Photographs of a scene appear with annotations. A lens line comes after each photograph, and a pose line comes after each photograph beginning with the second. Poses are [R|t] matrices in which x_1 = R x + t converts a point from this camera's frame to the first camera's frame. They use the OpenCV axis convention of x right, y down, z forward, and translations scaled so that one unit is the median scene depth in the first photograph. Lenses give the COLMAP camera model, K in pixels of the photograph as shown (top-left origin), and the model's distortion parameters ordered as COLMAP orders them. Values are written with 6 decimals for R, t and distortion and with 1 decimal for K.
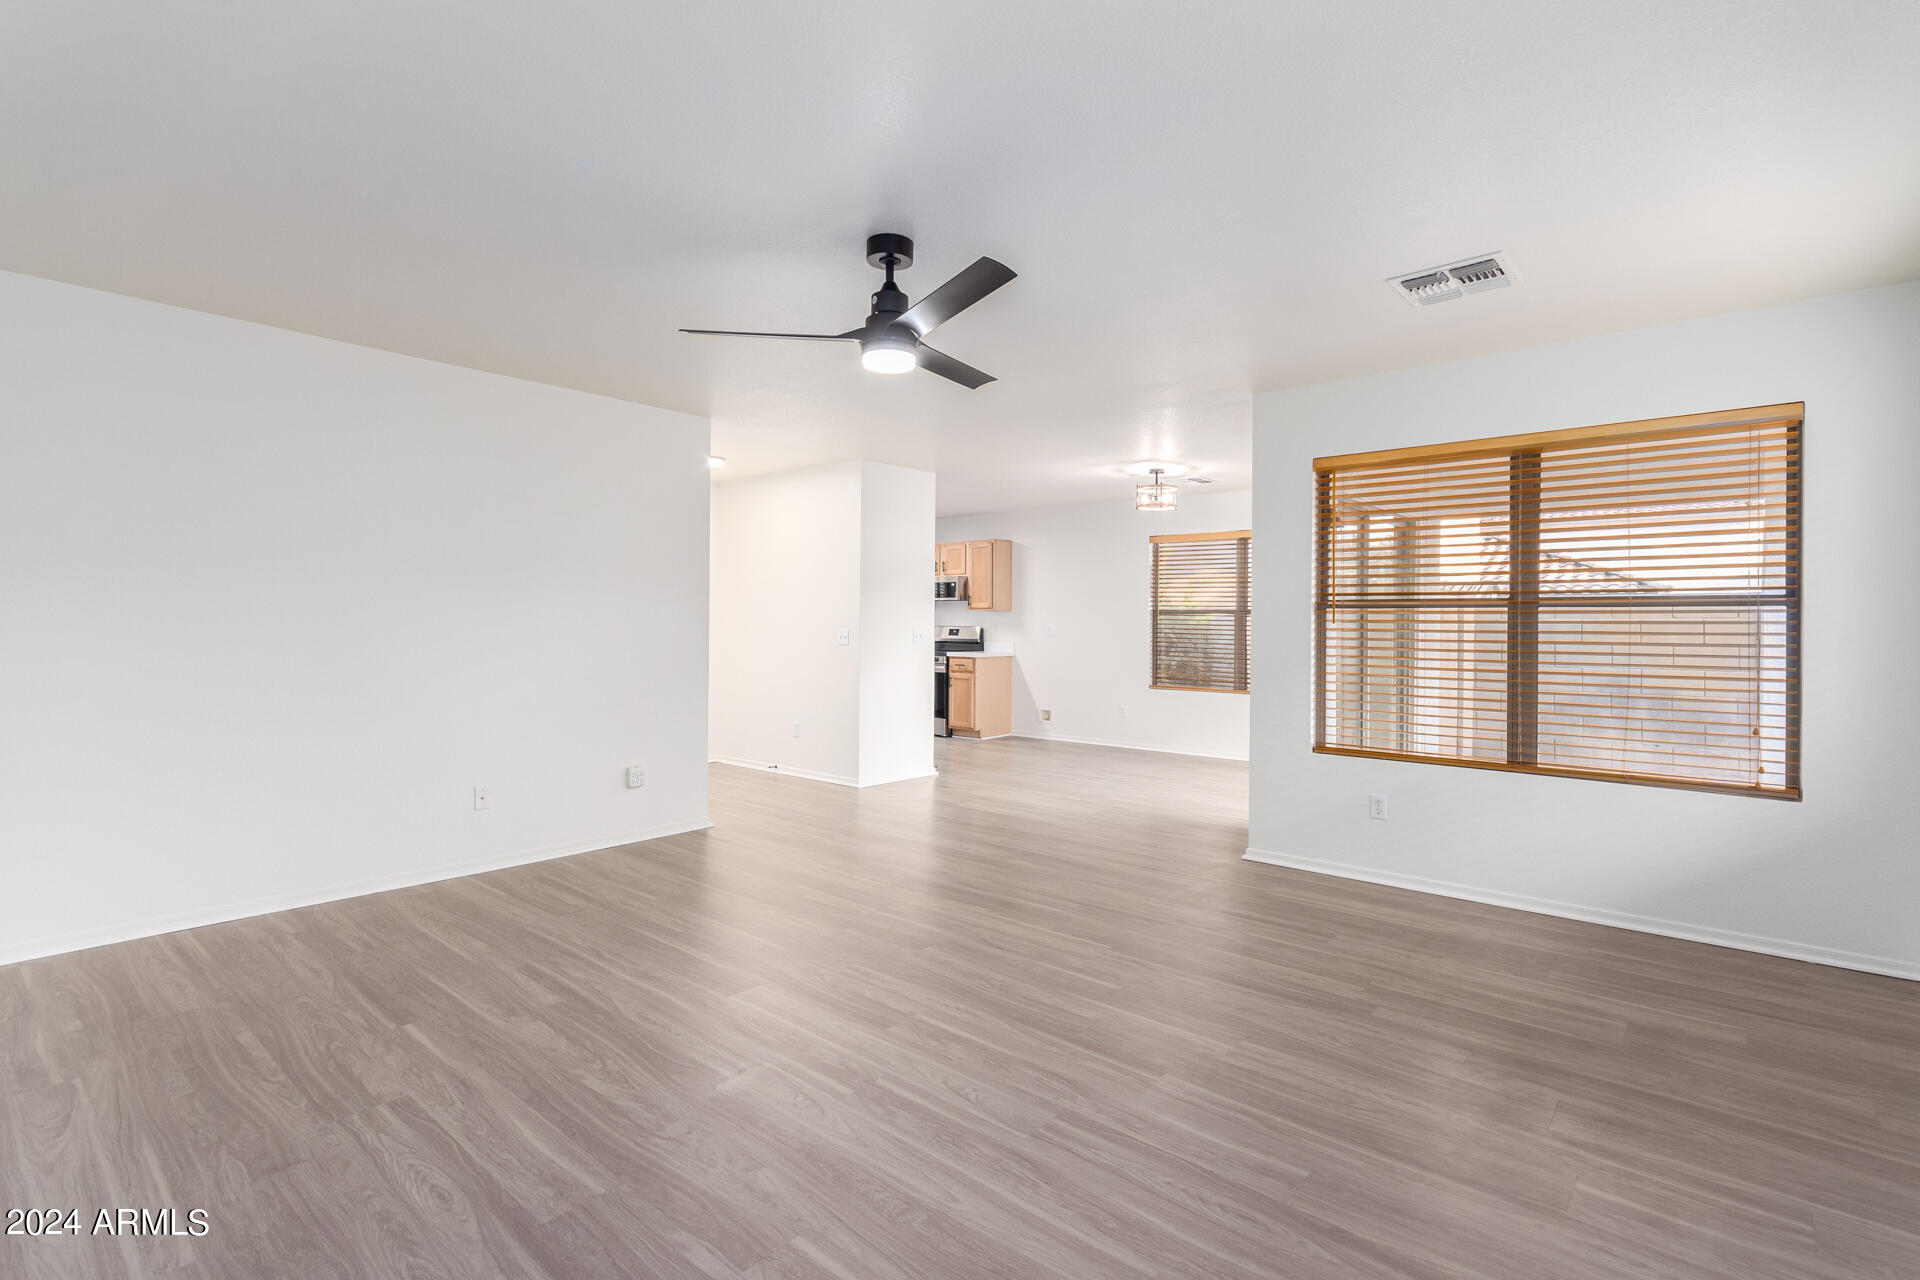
lens RADIAL K [[892.5, 0, 963.1], [0, 892.5, 627.5], [0, 0, 1]] dist [0.012351, 0.000829]
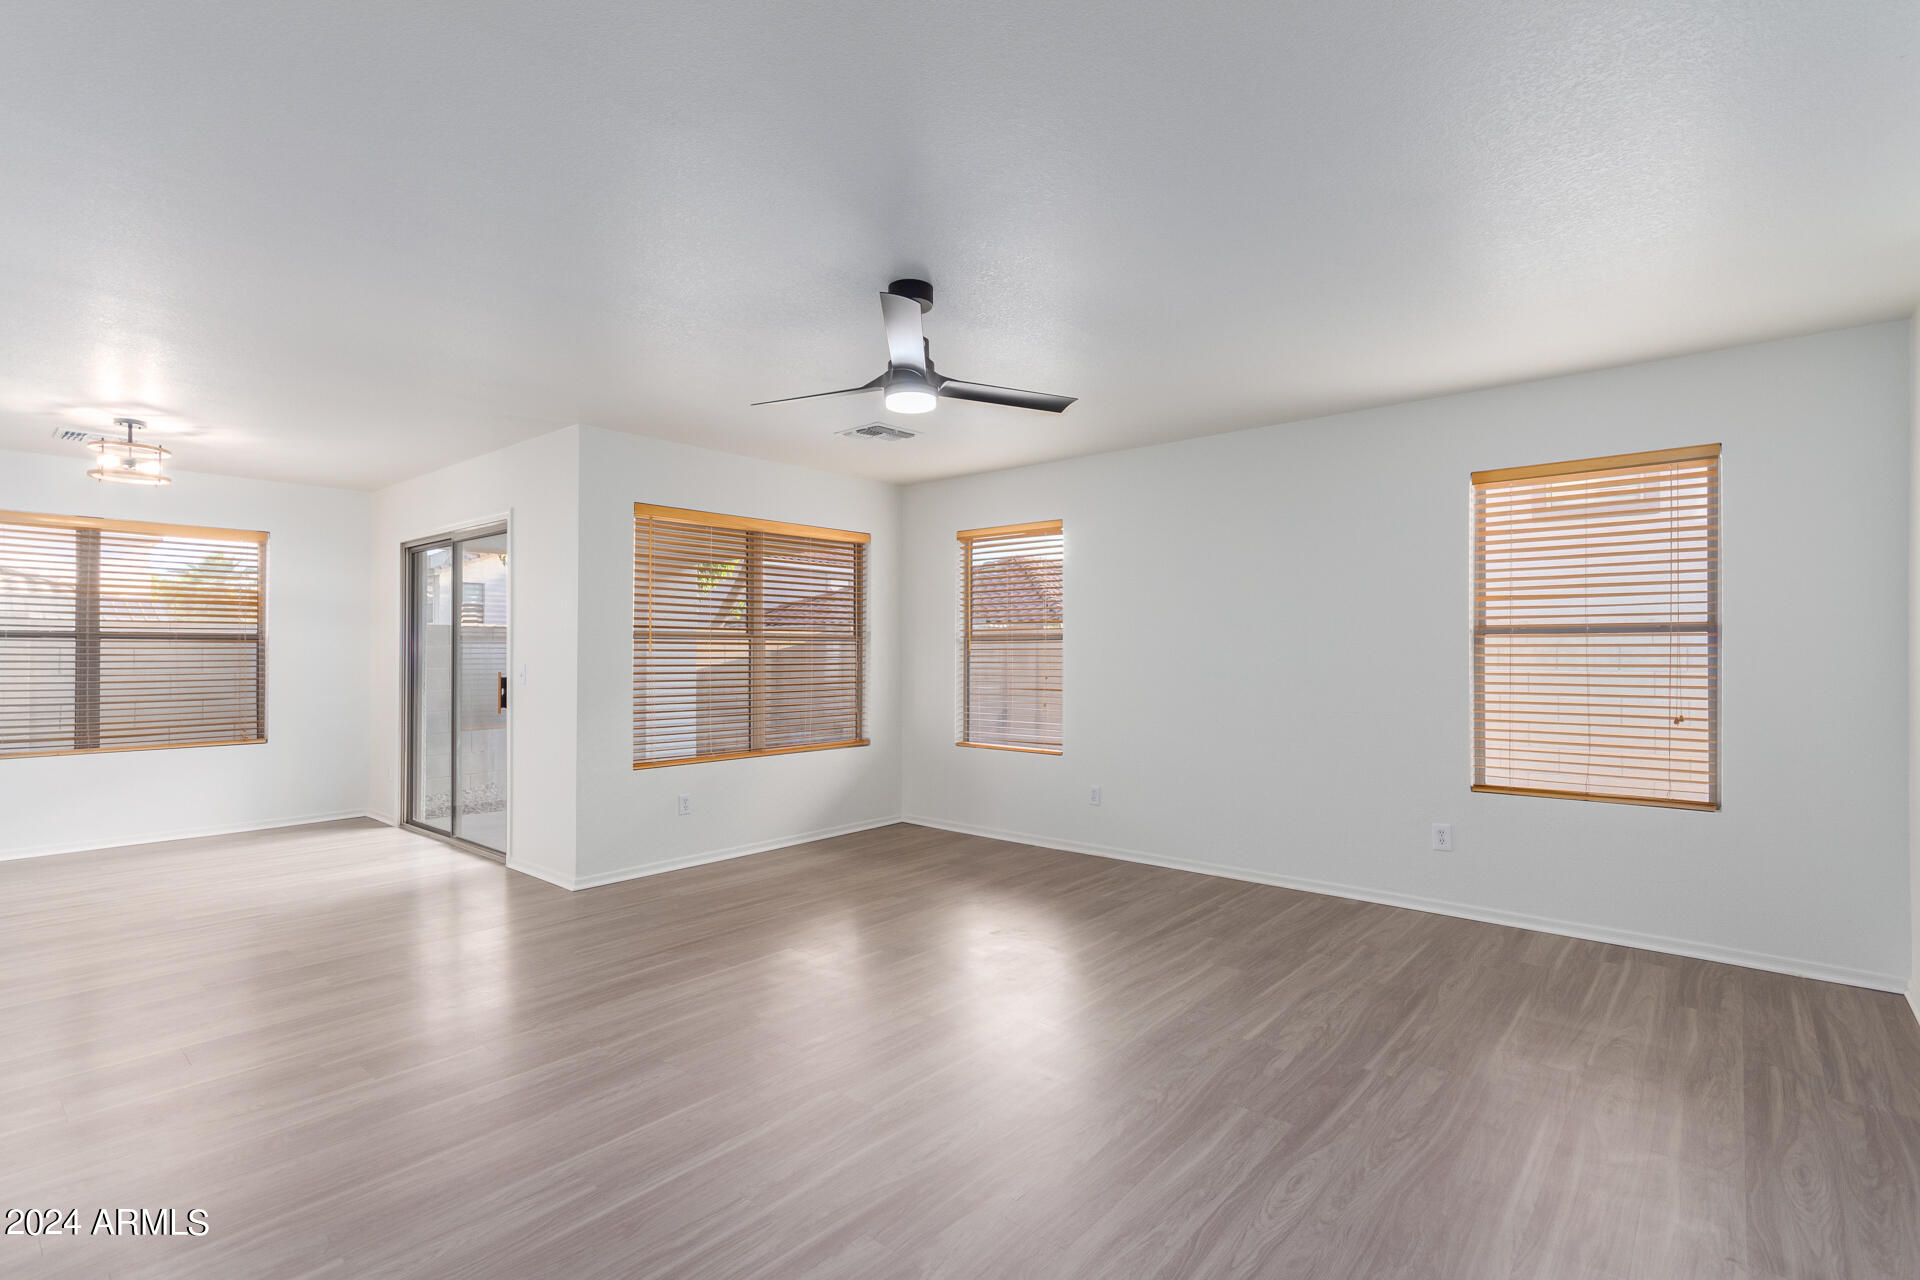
lens RADIAL K [[892.5, 0, 964.1], [0, 892.5, 648.4], [0, 0, 1]] dist [0.012351, 0.000829]
pose [[-0.004612, 0.000685, 0.999989, -1.017843], [0.002813, 0.999996, -0.000672, -0.011567], [-0.999985, 0.002810, -0.004614, 0.858146]]
